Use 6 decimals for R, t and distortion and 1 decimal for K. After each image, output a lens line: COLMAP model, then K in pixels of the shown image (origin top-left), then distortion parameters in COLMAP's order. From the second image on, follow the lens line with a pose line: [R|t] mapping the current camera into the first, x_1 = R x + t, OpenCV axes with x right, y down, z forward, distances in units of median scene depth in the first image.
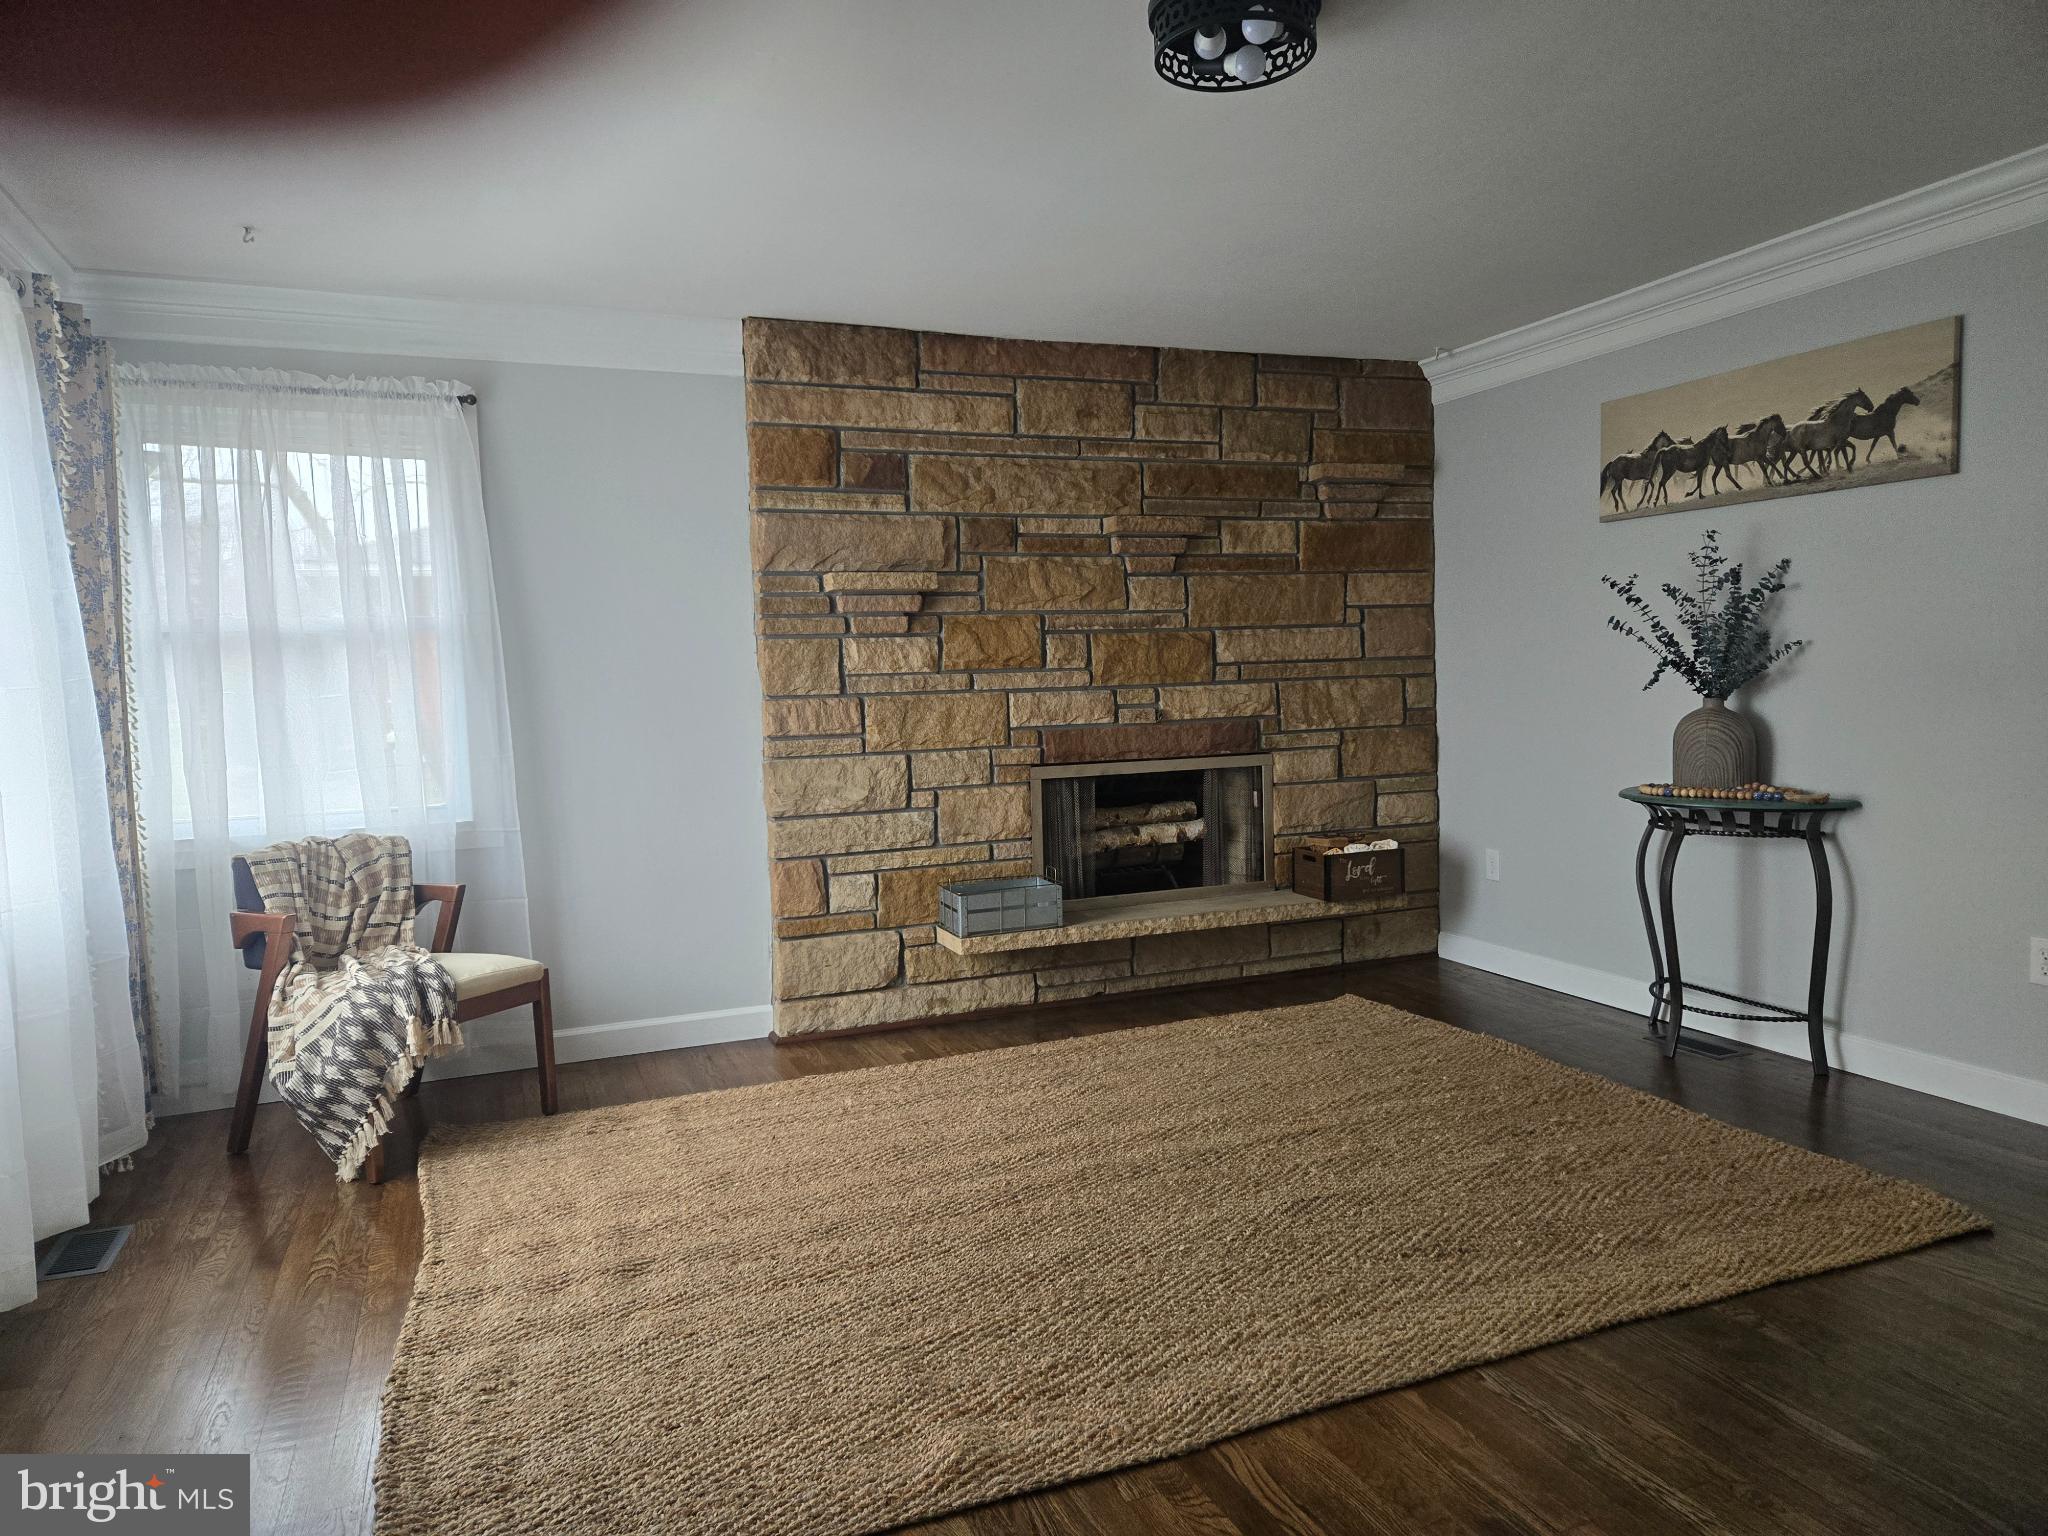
lens RADIAL K [[1344.9, 0, 1035.0], [0, 1344.9, 765.1], [0, 0, 1]] dist [0.079007, -0.057071]
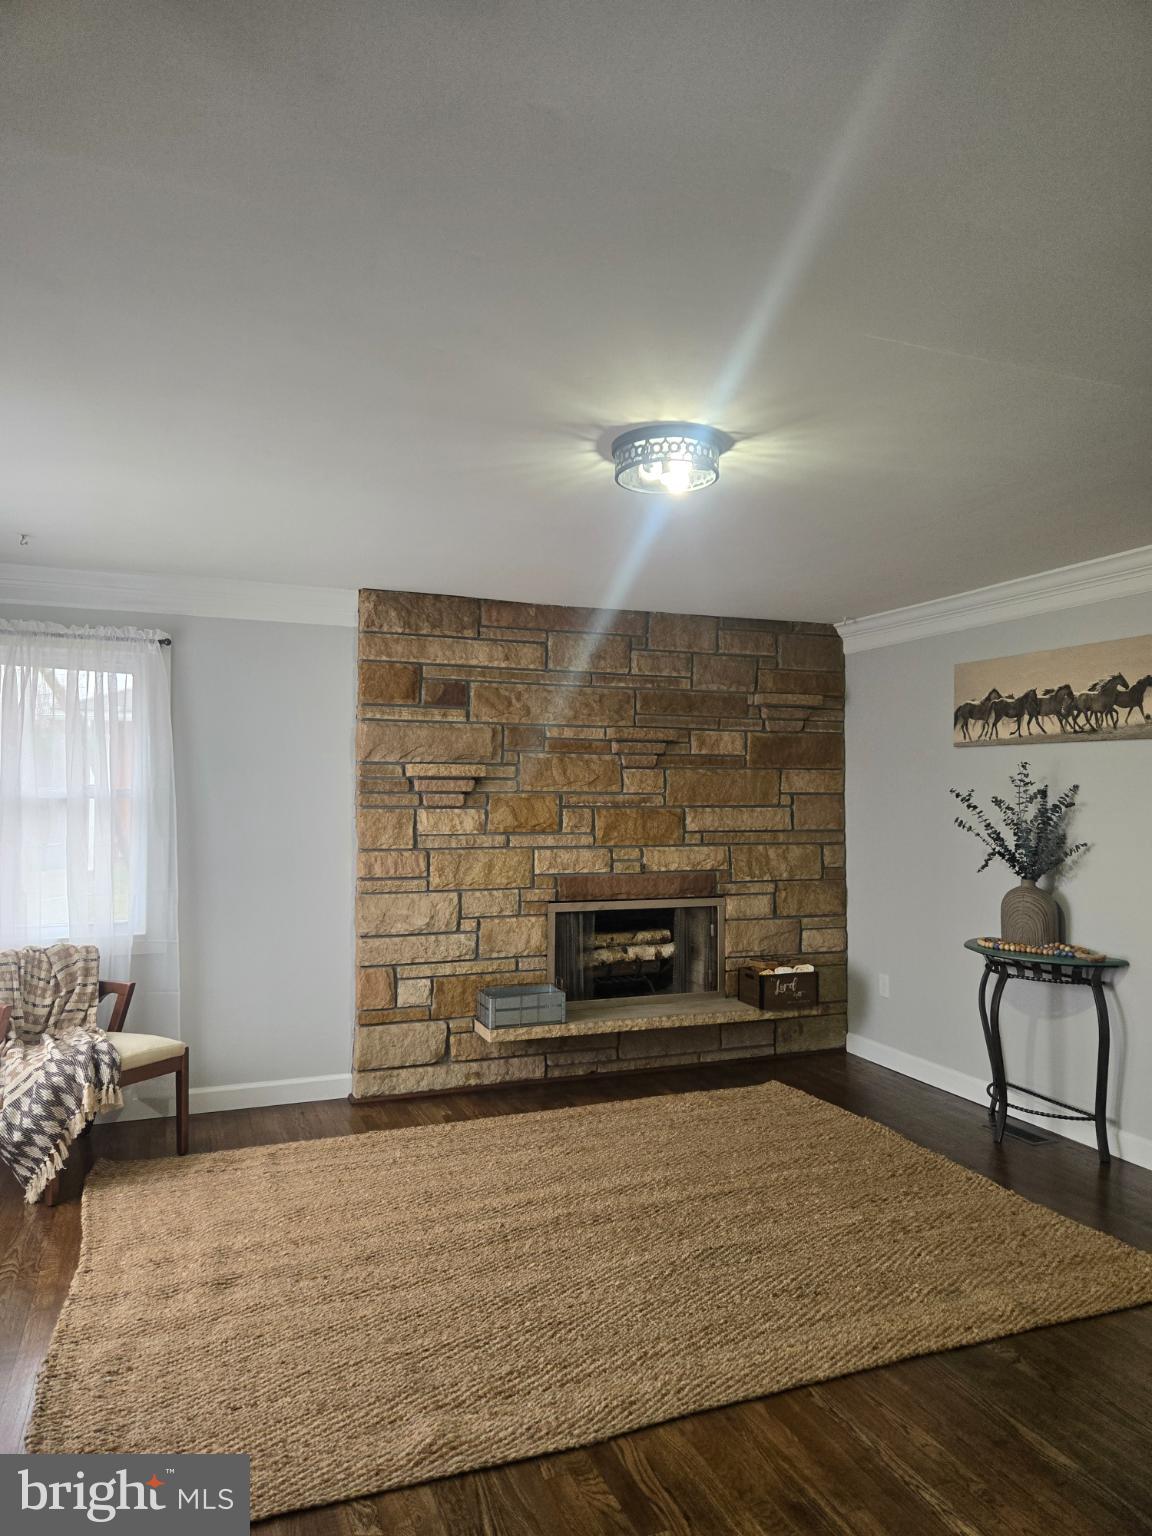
lens RADIAL K [[1012.1, 0, 576.0], [0, 1012.1, 768.0], [0, 0, 1]] dist [0.075758, -0.052964]
pose [[0.999287, 0.034713, -0.014824, 0.038286], [-0.035960, 0.994887, -0.094377, -0.042107], [0.011472, 0.094843, 0.995426, -0.061483]]
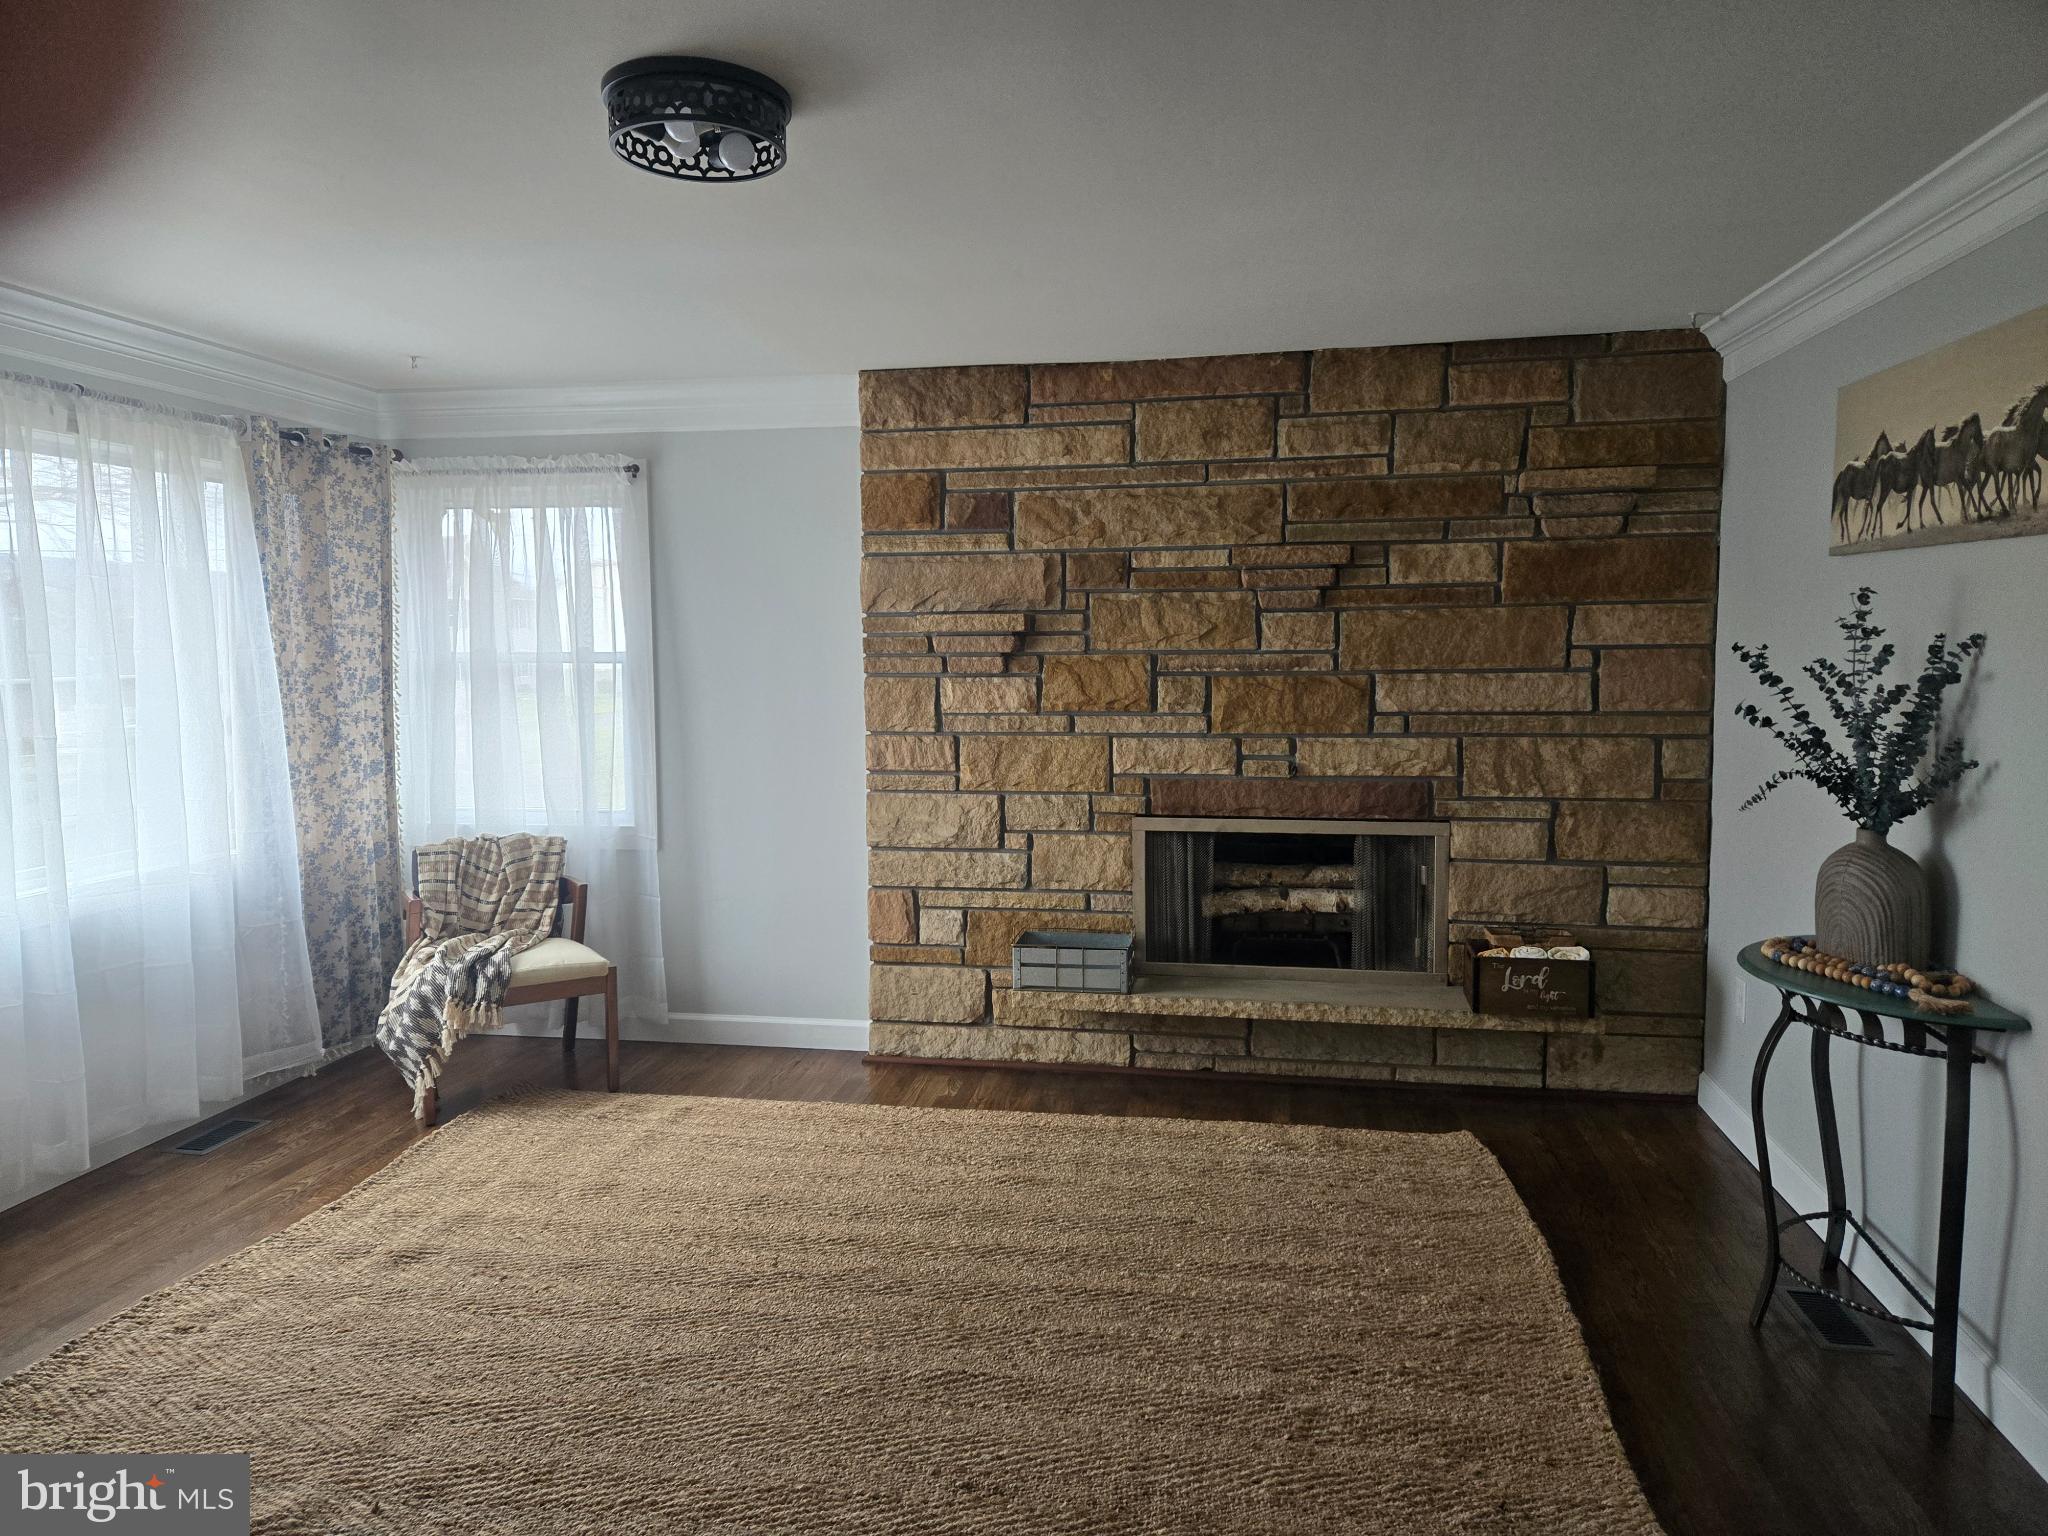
lens RADIAL K [[1349.5, 0, 1031.3], [0, 1349.5, 747.9], [0, 0, 1]] dist [0.075758, -0.052964]
pose [[0.845805, 0.067786, -0.529168, 0.453838], [-0.052724, 0.997660, 0.043526, -0.088253], [0.530880, -0.008915, 0.847400, 0.172124]]
